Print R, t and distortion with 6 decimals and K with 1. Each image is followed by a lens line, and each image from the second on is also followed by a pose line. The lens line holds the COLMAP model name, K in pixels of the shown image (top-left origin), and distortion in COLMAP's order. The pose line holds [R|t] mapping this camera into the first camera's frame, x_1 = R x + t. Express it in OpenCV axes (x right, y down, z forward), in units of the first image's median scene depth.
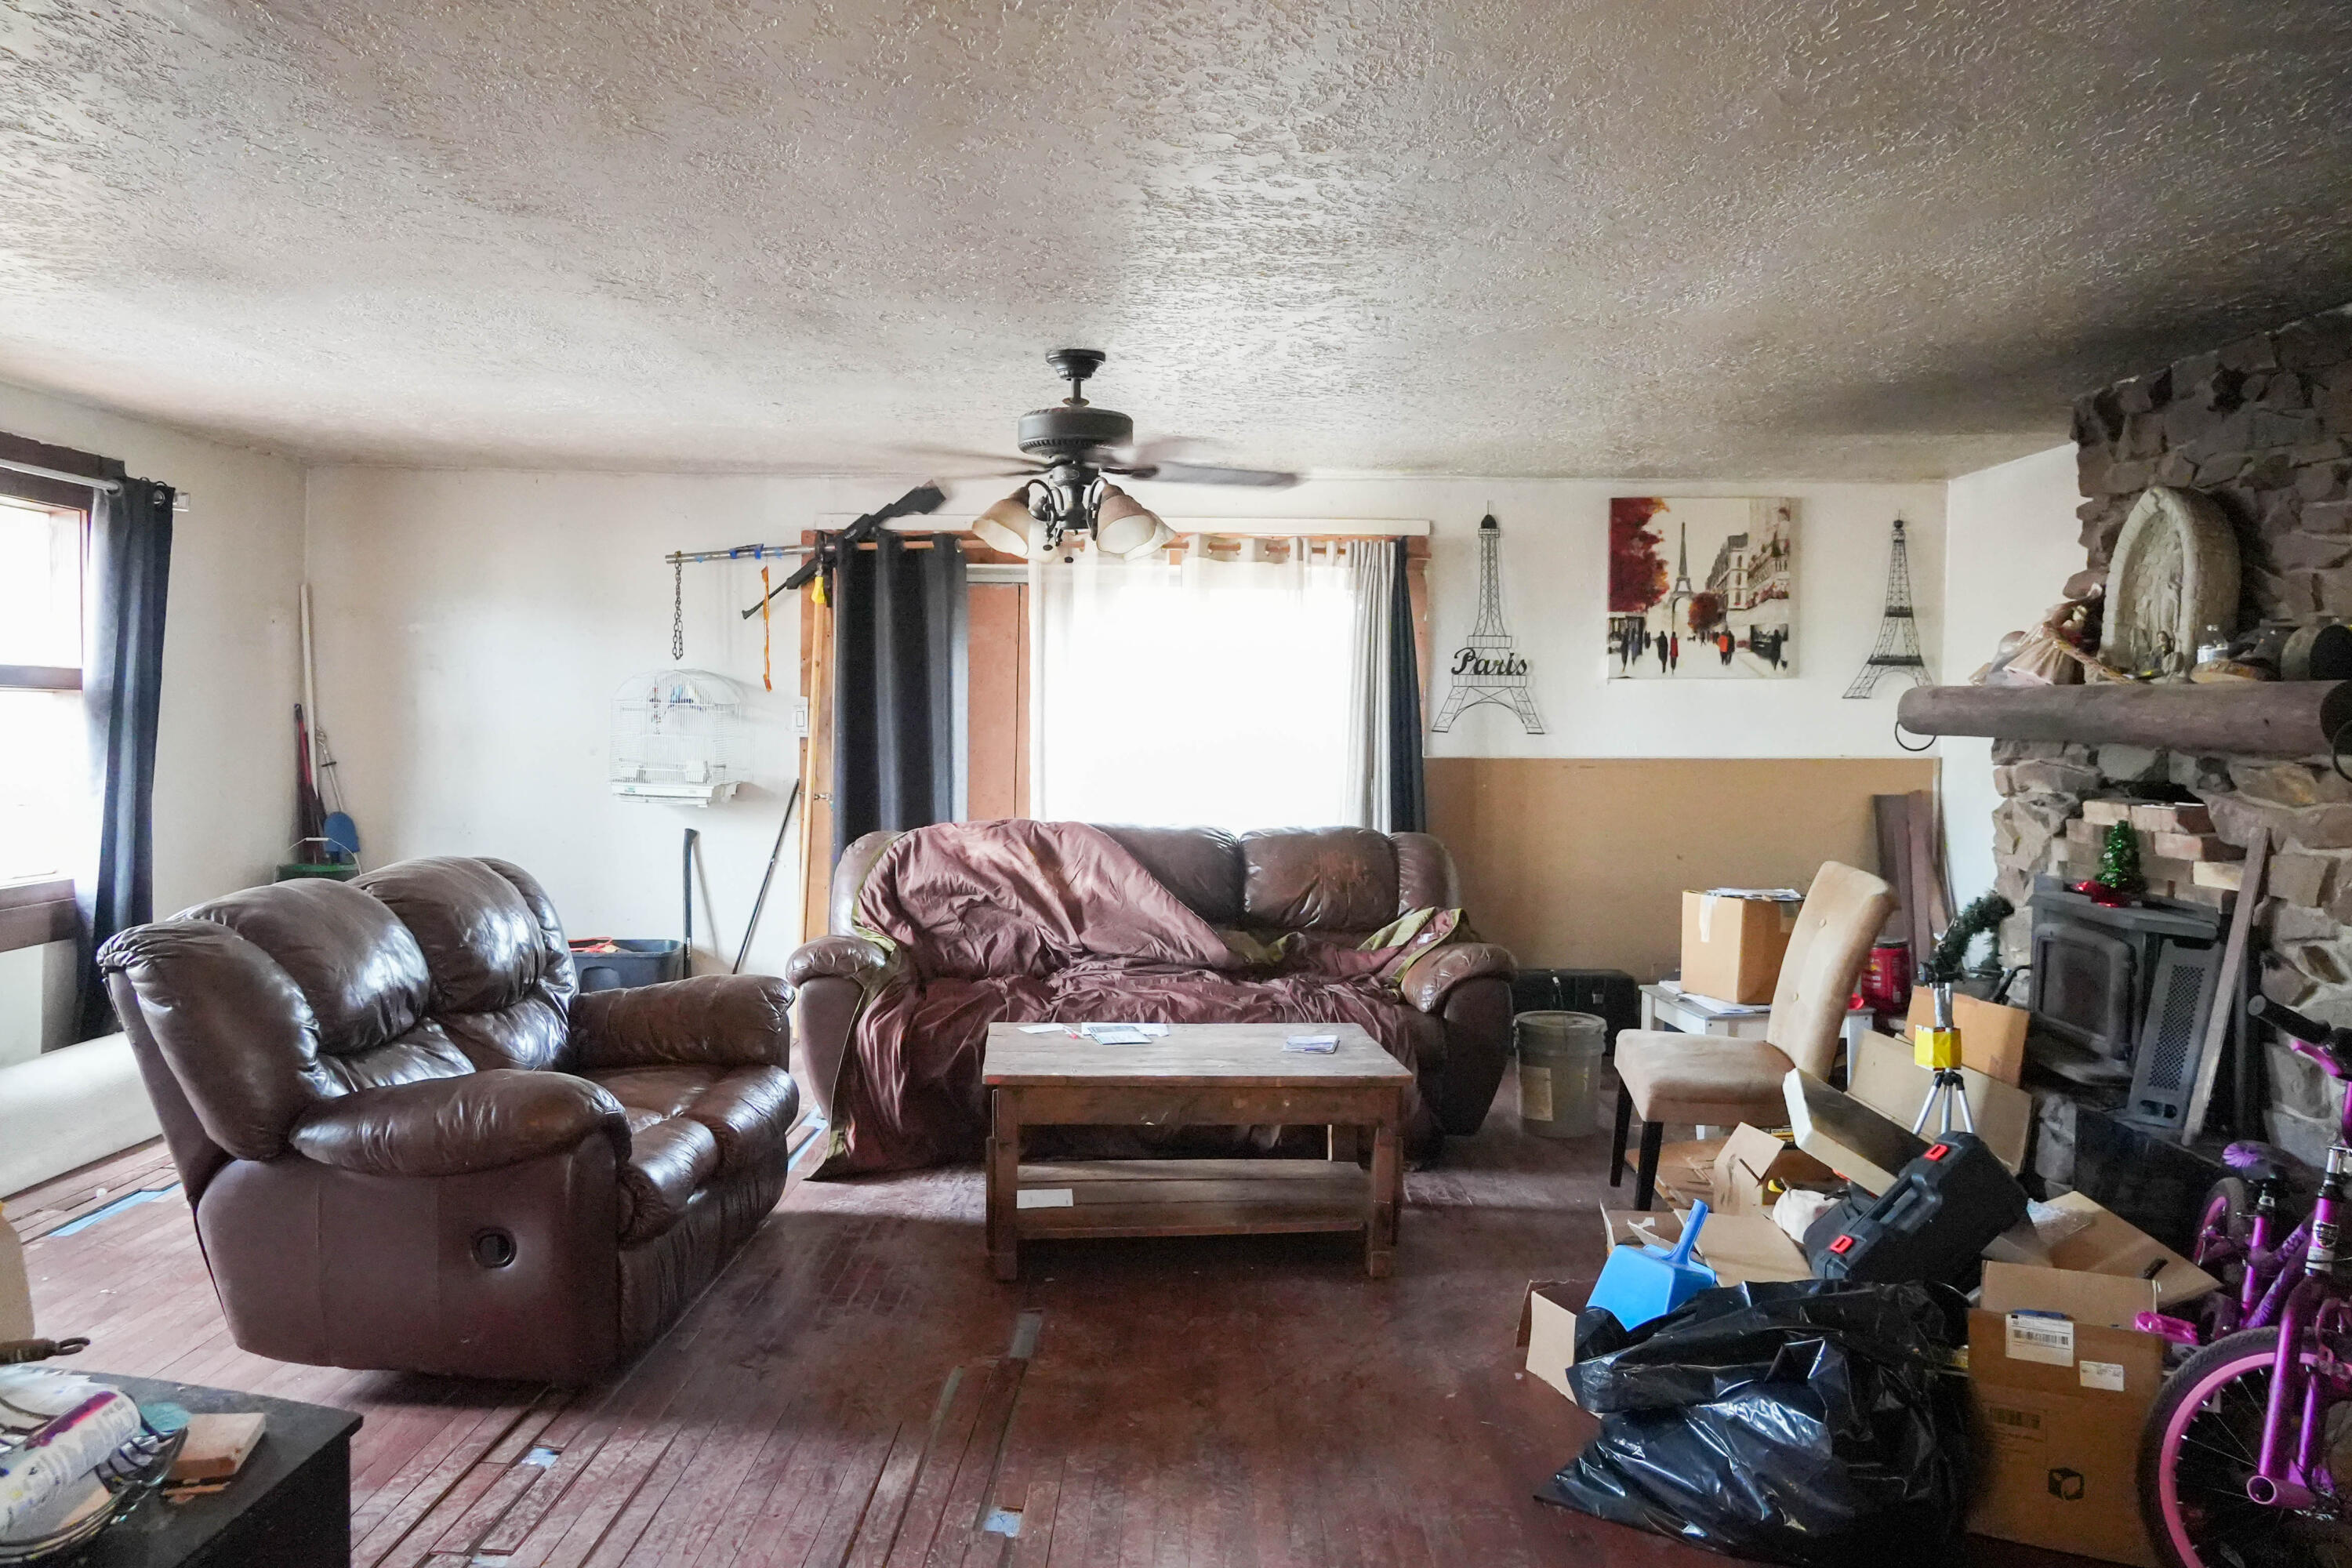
lens RADIAL K [[1740.8, 0, 1179.3], [0, 1740.8, 791.8], [0, 0, 1]] dist [-0.048102, 0.052229]
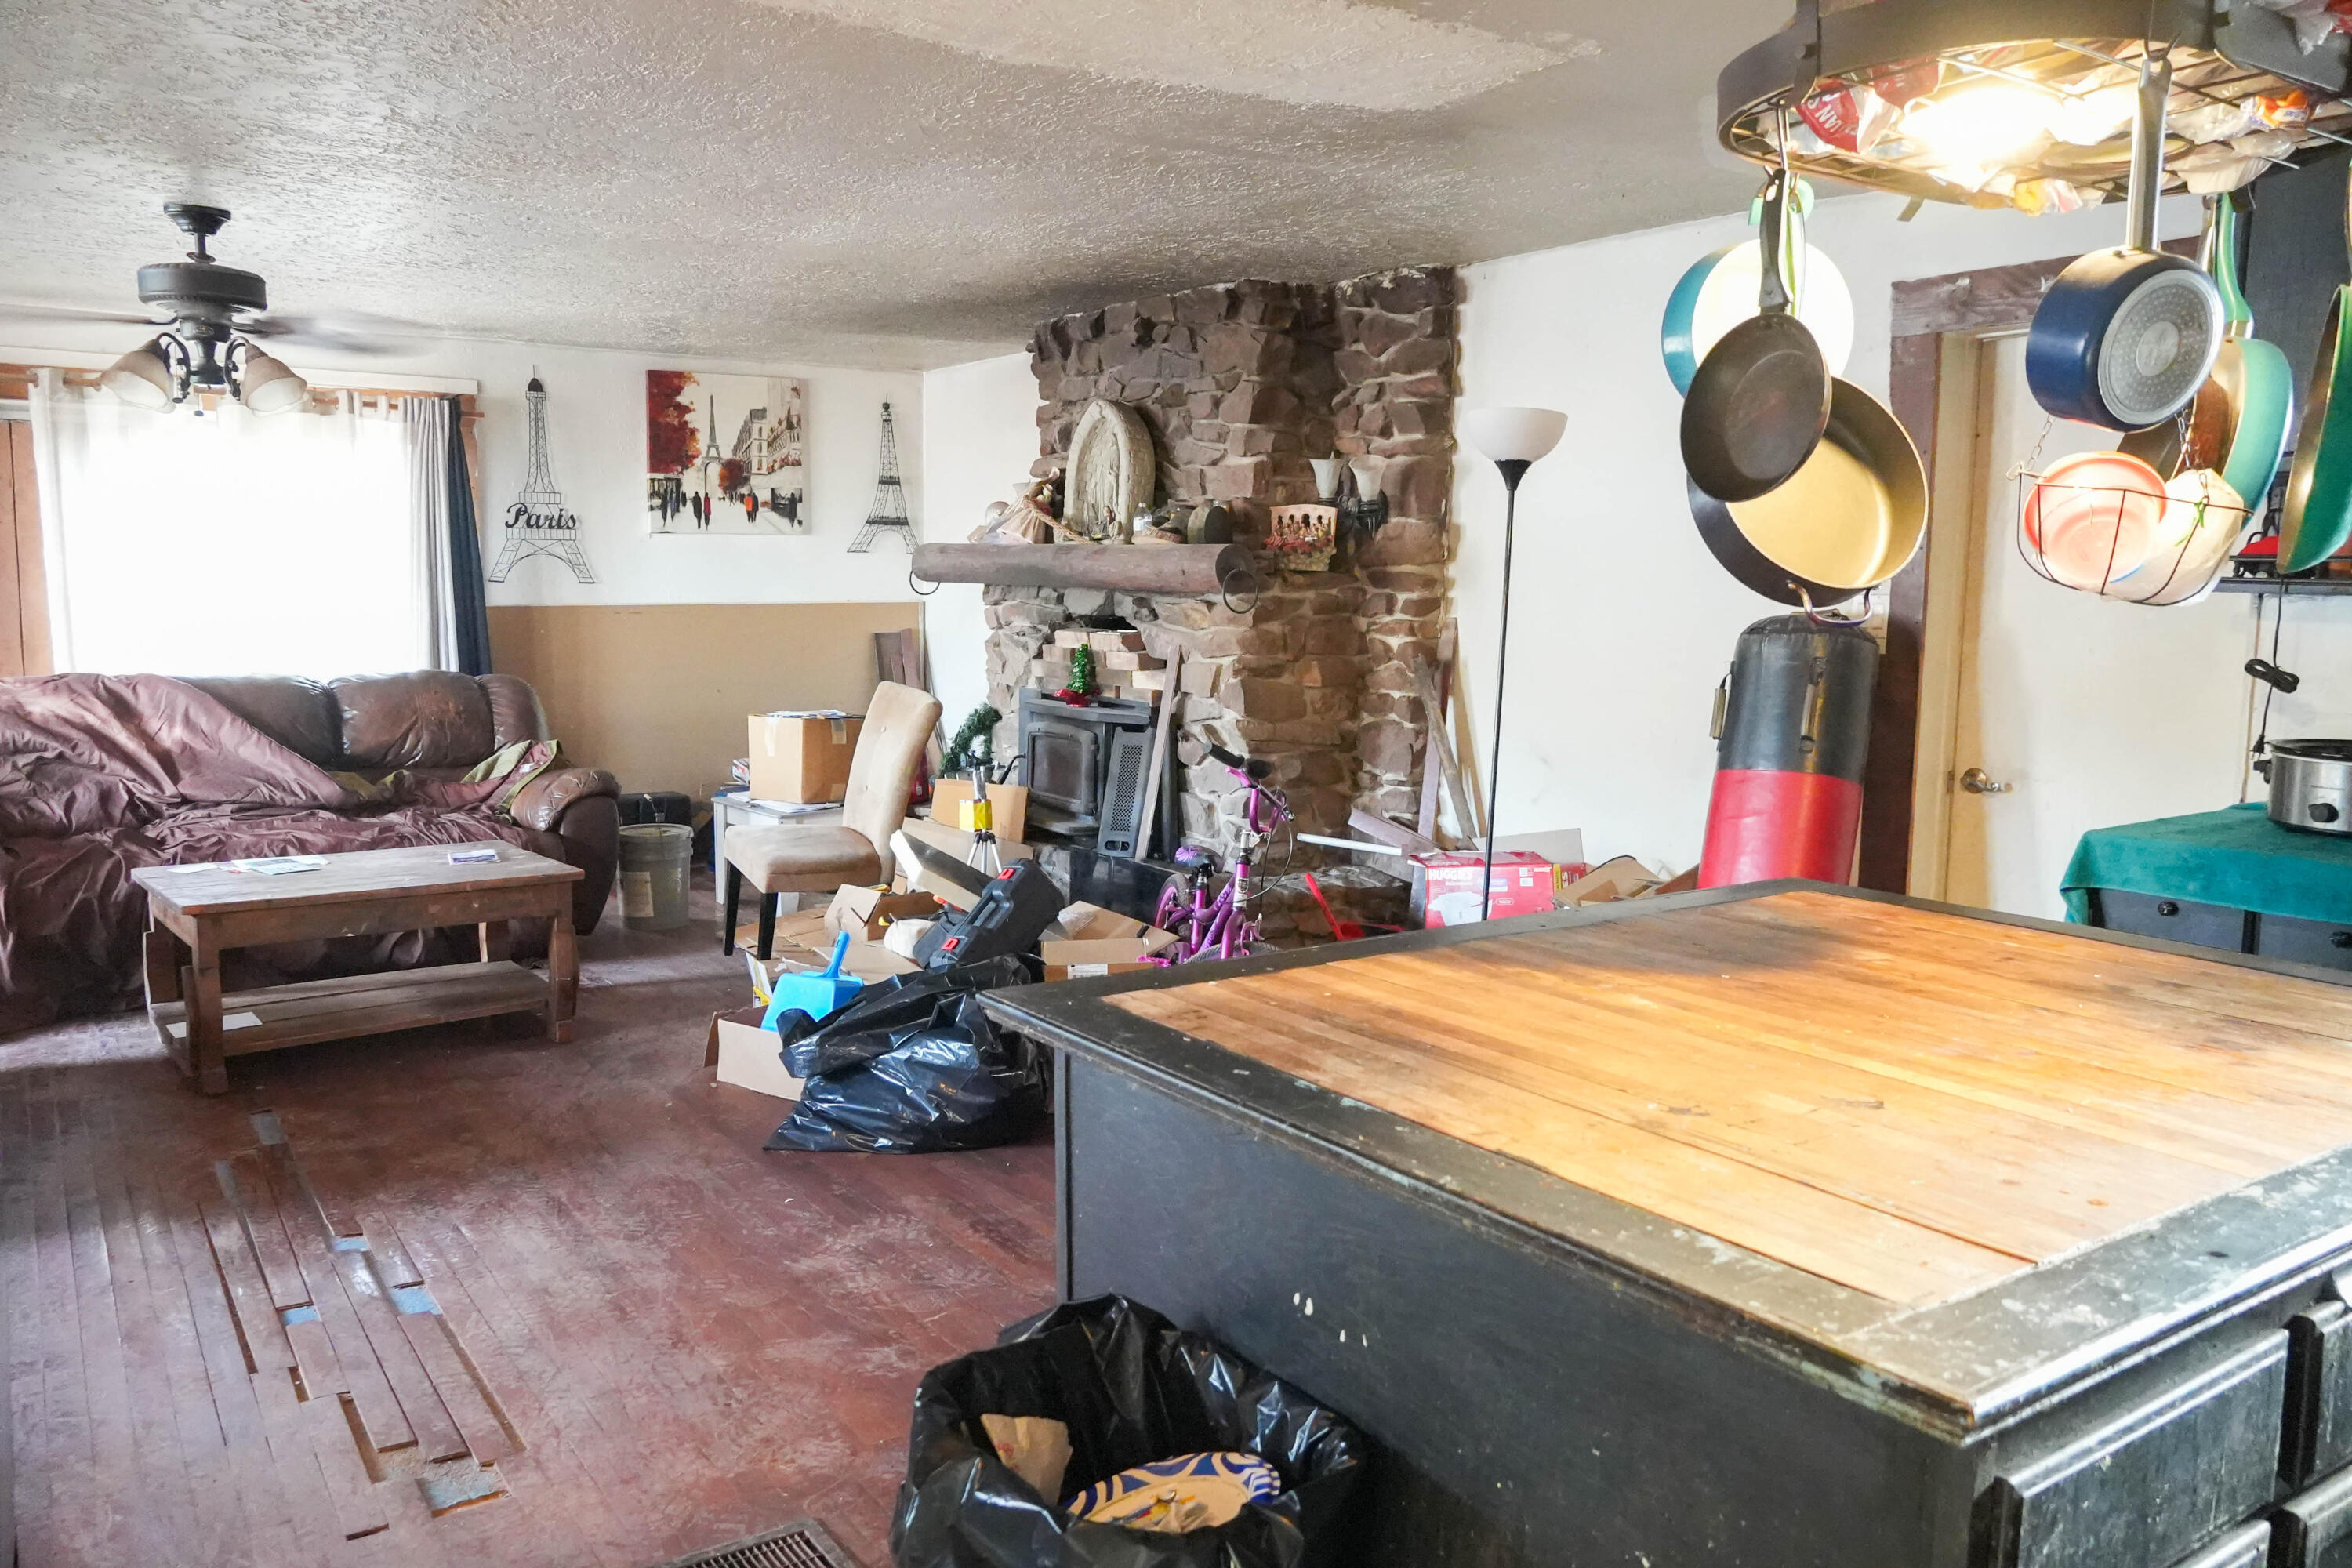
lens RADIAL K [[1740.8, 0, 1179.3], [0, 1740.8, 791.8], [0, 0, 1]] dist [-0.048102, 0.052229]
pose [[0.820313, -0.069071, 0.567729, -0.172141], [0.020601, 0.995605, 0.091361, 0.008195], [-0.571544, -0.063248, 0.818130, -0.171309]]
